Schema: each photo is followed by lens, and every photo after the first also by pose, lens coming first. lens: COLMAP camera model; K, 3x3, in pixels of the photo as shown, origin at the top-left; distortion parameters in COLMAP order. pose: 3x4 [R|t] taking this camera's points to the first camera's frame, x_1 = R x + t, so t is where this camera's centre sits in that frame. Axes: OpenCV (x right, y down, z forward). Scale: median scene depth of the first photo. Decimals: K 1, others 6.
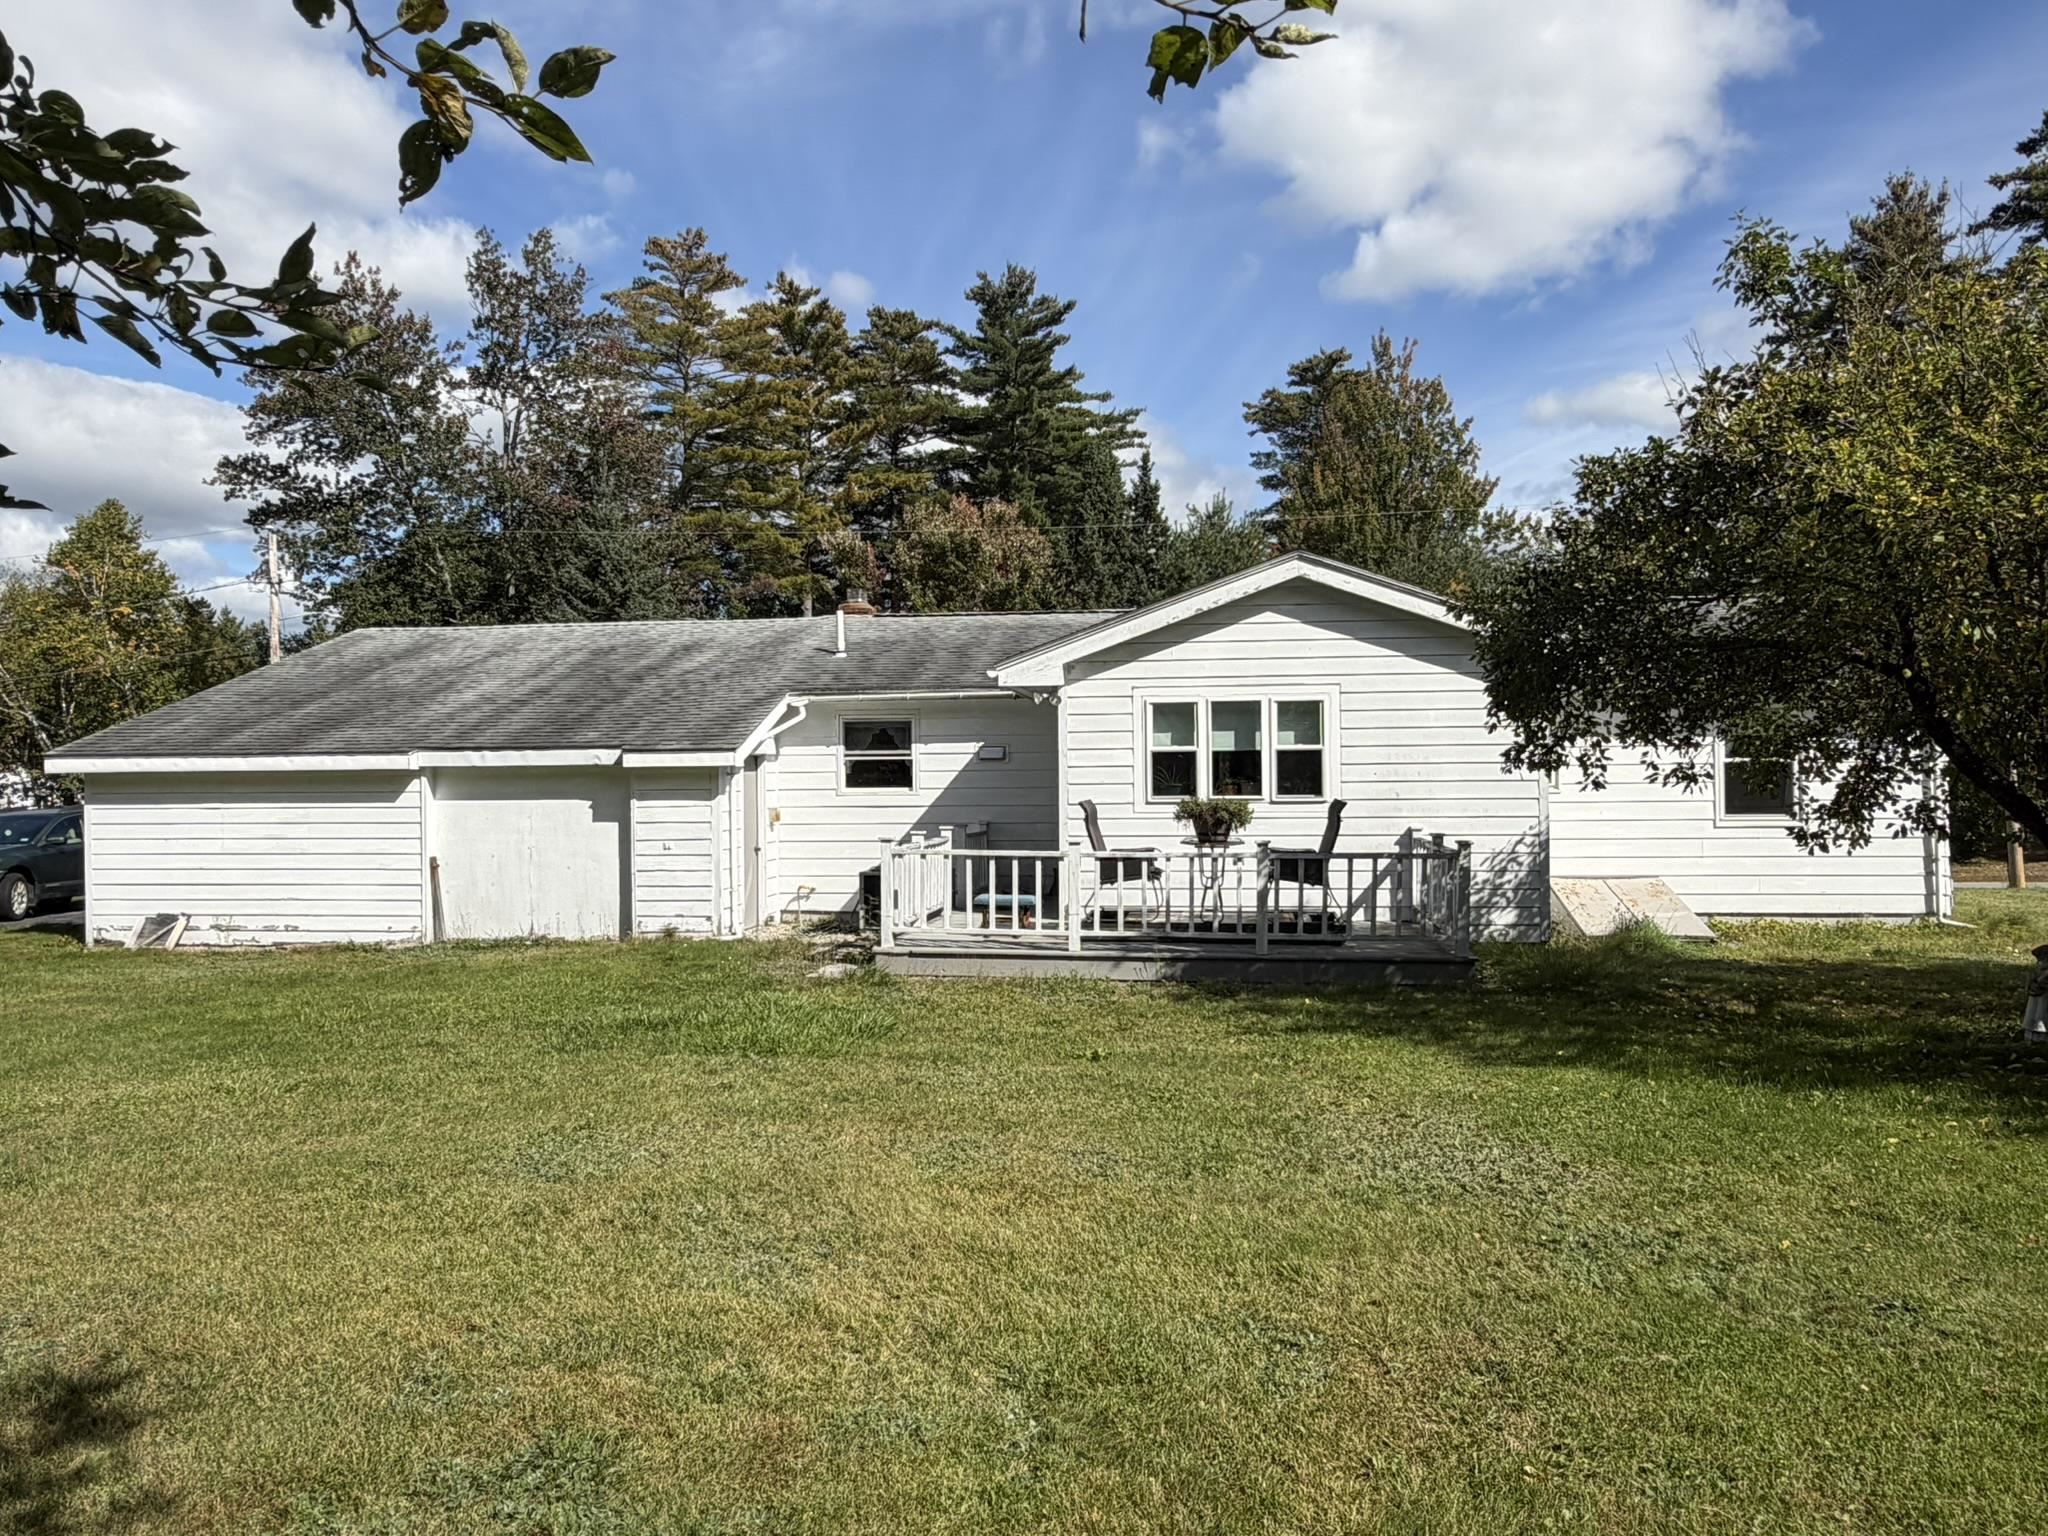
lens RADIAL K [[1438.2, 0, 1020.4], [0, 1438.2, 768.9], [0, 0, 1]] dist [-0.001233, -0.007373]
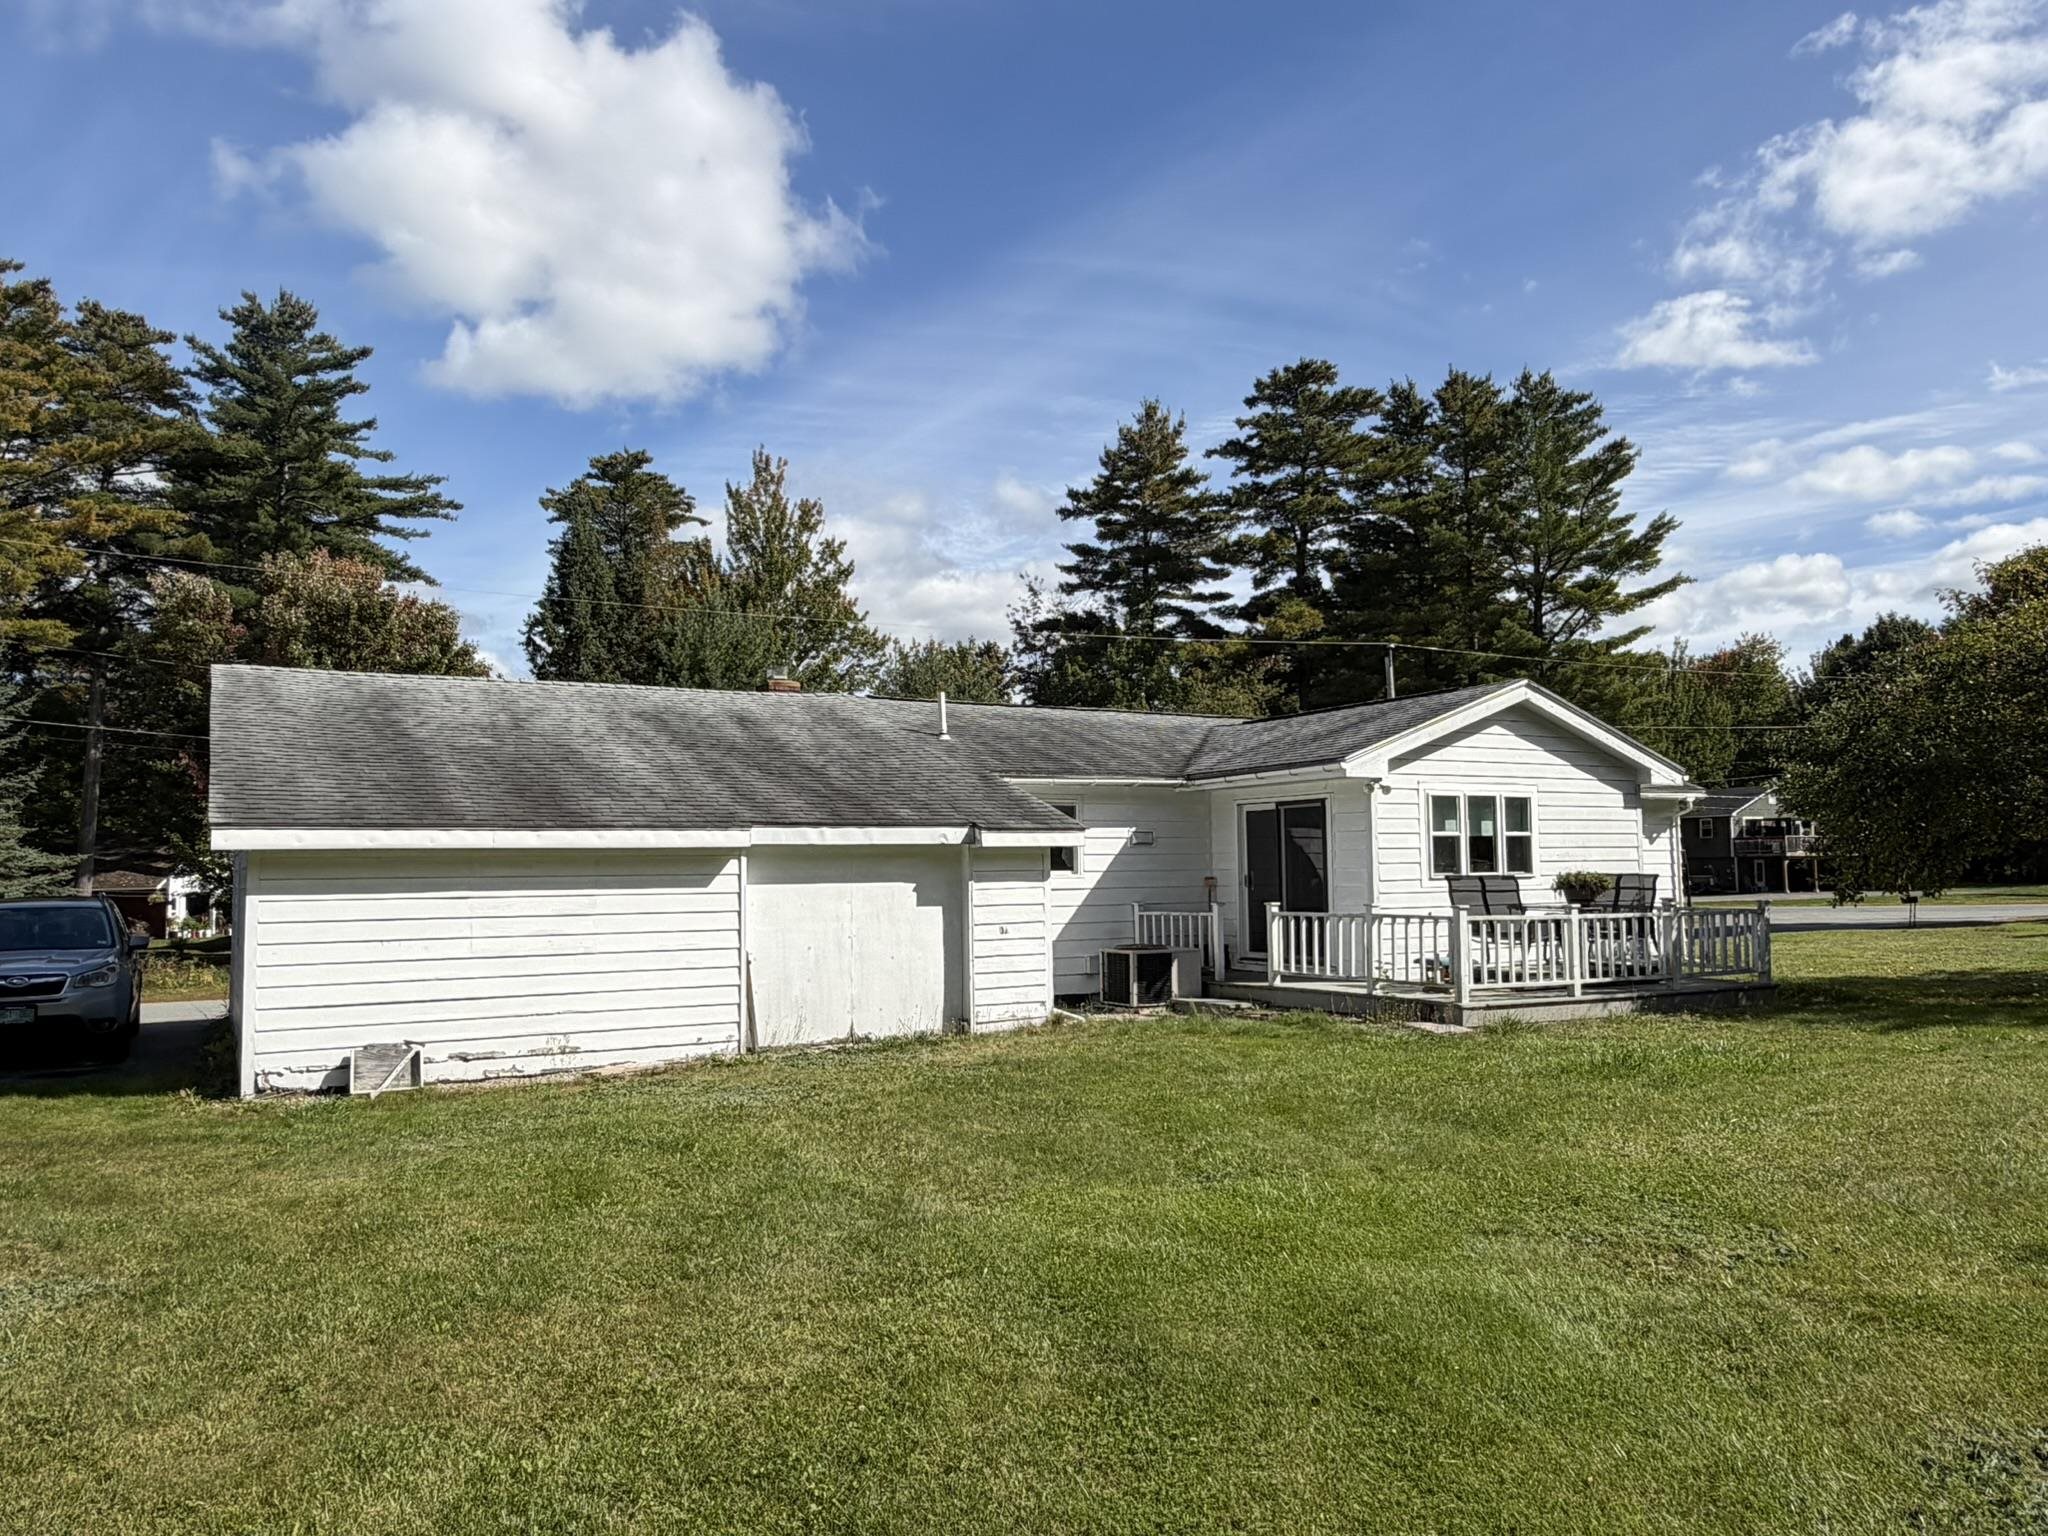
lens RADIAL K [[1438.2, 0, 1019.8], [0, 1438.2, 769.5], [0, 0, 1]] dist [-0.001233, -0.007373]
pose [[0.797417, 0.040869, 0.602043, -0.779607], [0.001406, 0.997575, -0.069582, 0.013213], [-0.603427, 0.056333, 0.795426, 0.217159]]
